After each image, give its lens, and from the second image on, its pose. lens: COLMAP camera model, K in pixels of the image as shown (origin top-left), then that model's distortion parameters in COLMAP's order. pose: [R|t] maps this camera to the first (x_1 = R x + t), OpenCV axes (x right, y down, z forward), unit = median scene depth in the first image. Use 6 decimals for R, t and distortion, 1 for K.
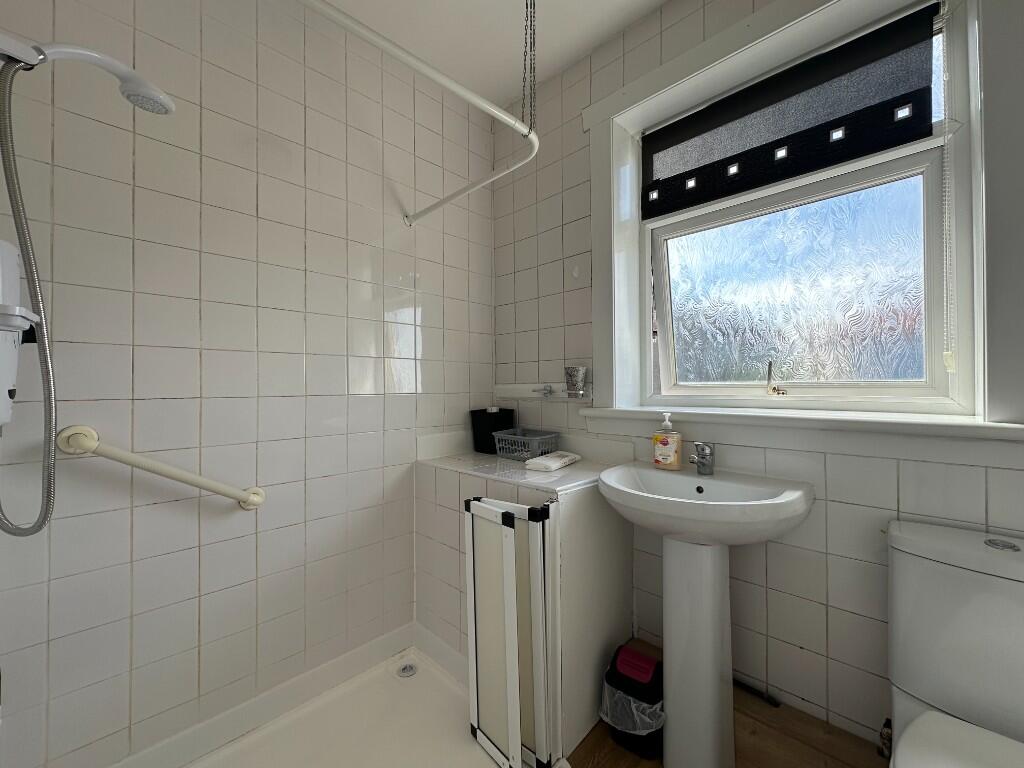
lens RADIAL K [[411.0, 0, 509.8], [0, 411.0, 384.8], [0, 0, 1]] dist [-0.001215, 0.001086]
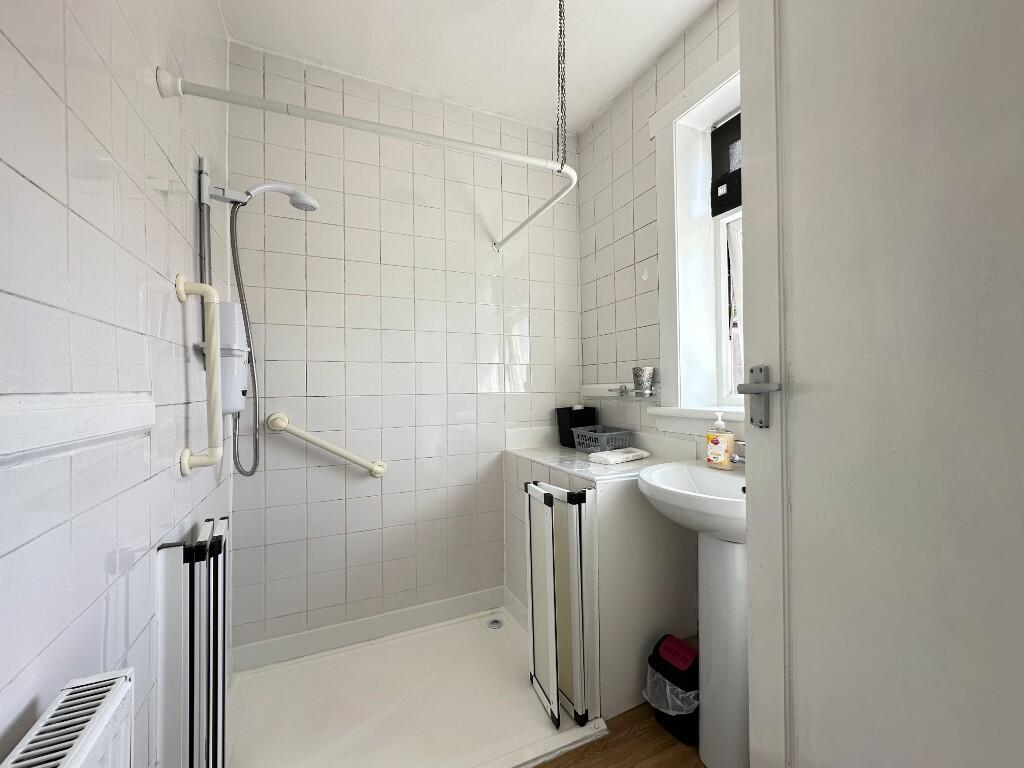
lens RADIAL K [[411.0, 0, 512.2], [0, 411.0, 386.3], [0, 0, 1]] dist [-0.001215, 0.001086]
pose [[0.931231, -0.006142, -0.364378, 0.283895], [0.007775, 0.999965, 0.003016, -0.001432], [0.364347, -0.005642, 0.931246, -0.113073]]
